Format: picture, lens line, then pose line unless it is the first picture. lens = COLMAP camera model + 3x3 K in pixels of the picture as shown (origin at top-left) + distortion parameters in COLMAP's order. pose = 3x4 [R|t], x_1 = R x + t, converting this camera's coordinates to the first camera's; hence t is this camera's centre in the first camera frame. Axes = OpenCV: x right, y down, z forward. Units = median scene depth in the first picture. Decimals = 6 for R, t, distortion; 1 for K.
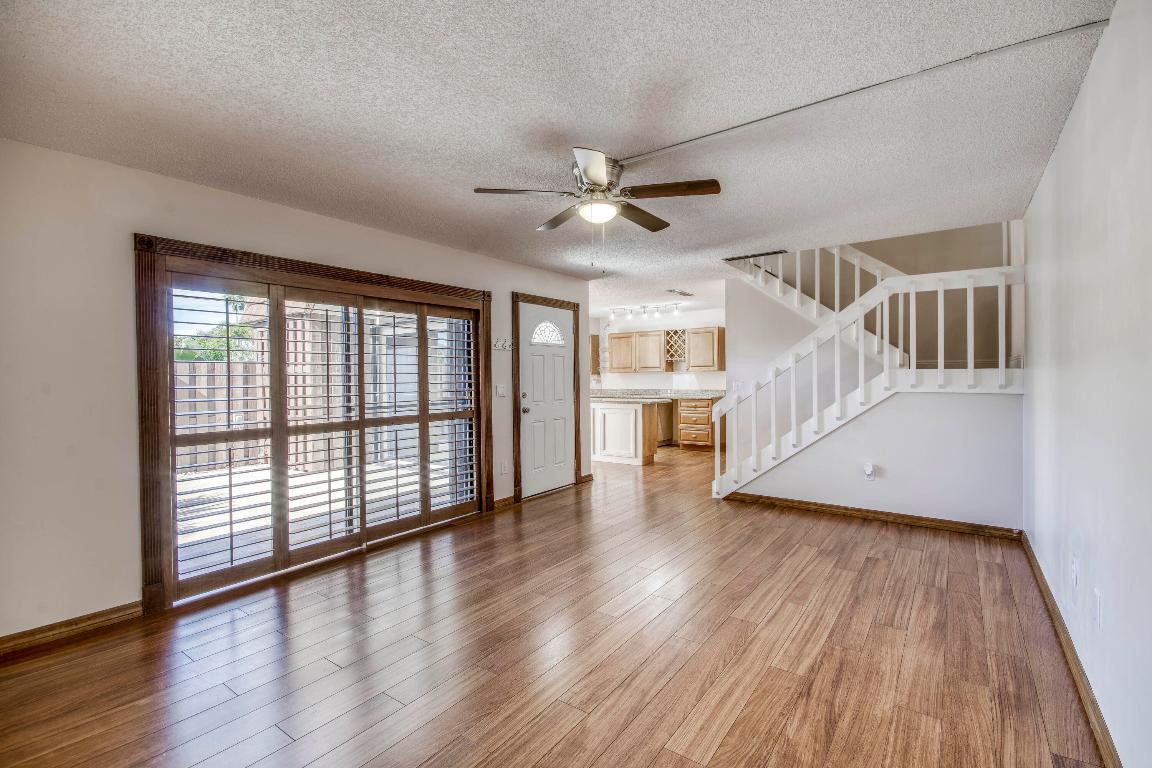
lens RADIAL K [[513.5, 0, 603.5], [0, 513.5, 380.2], [0, 0, 1]] dist [-0.001508, -0.000323]
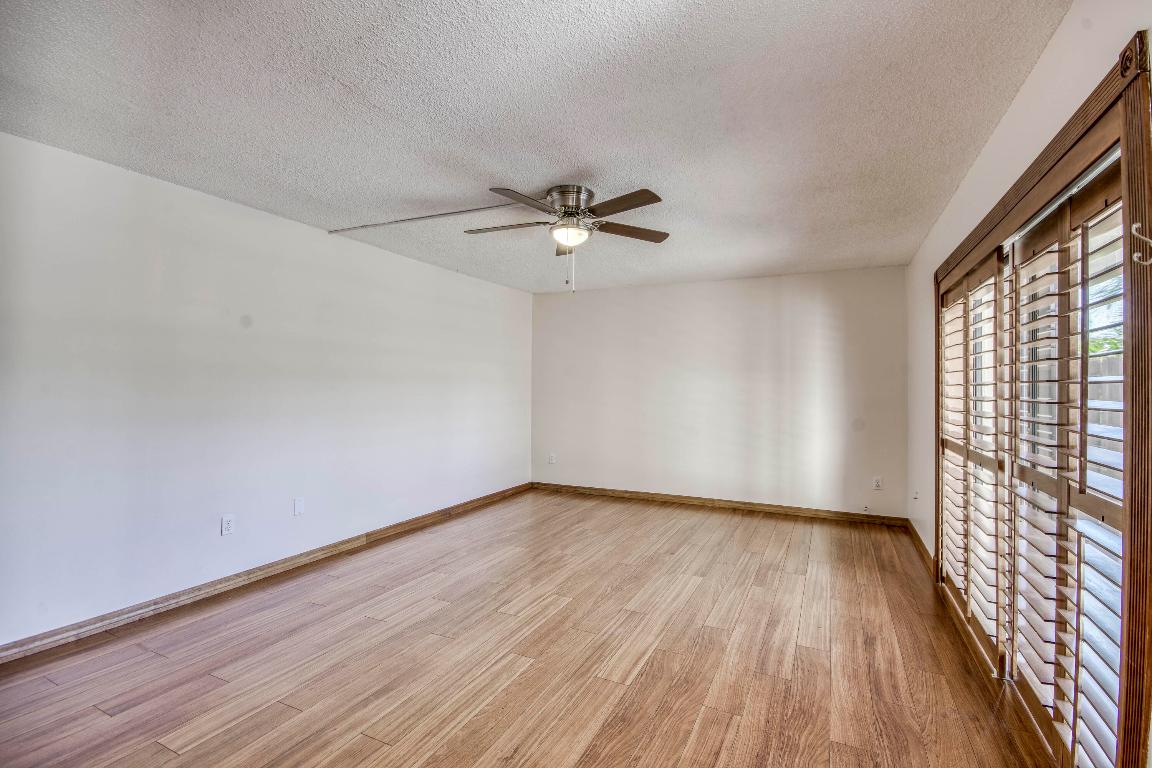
lens RADIAL K [[513.5, 0, 603.5], [0, 513.5, 380.2], [0, 0, 1]] dist [-0.001508, -0.000323]
pose [[-0.983668, -0.001281, -0.179988, 0.103673], [-0.001303, 0.999999, 0.000008, -0.021735], [0.179987, 0.000242, -0.983669, 1.819233]]
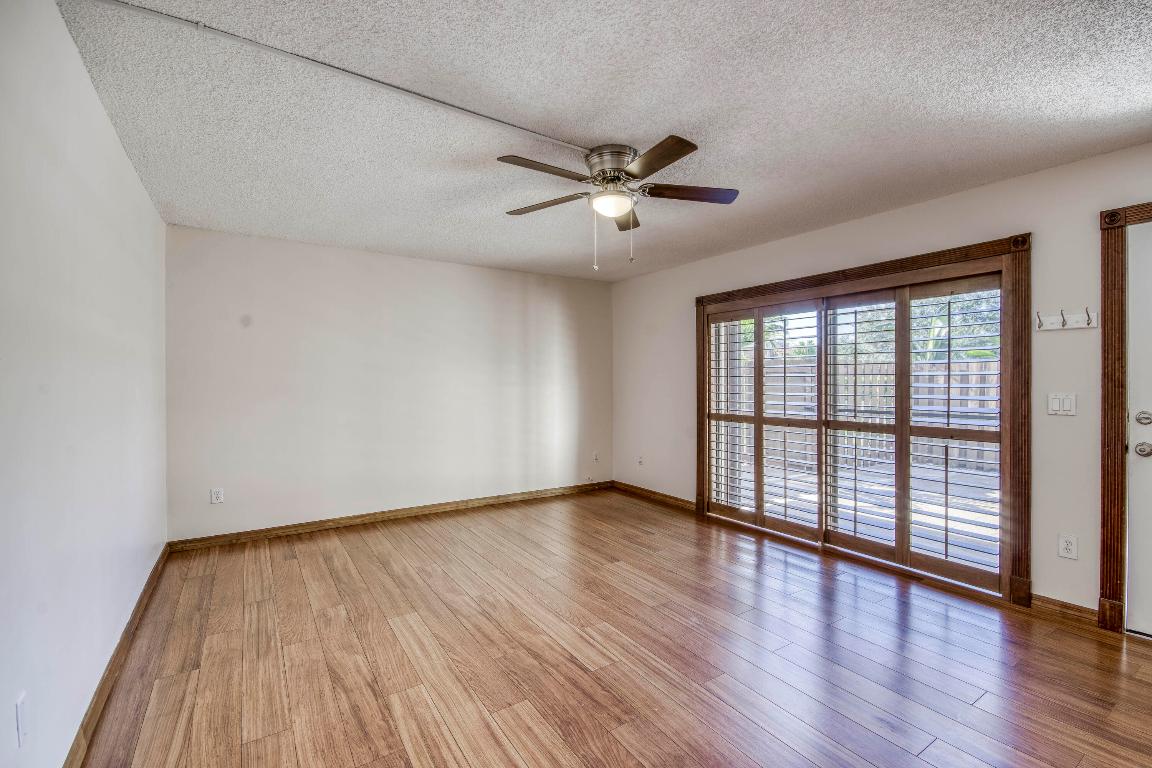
lens RADIAL K [[513.5, 0, 603.5], [0, 513.5, 380.2], [0, 0, 1]] dist [-0.001508, -0.000323]
pose [[-0.357143, 0.014307, -0.933940, 0.765877], [-0.000596, 0.999879, 0.015545, -0.021268], [0.934050, 0.006108, -0.357091, 1.157856]]
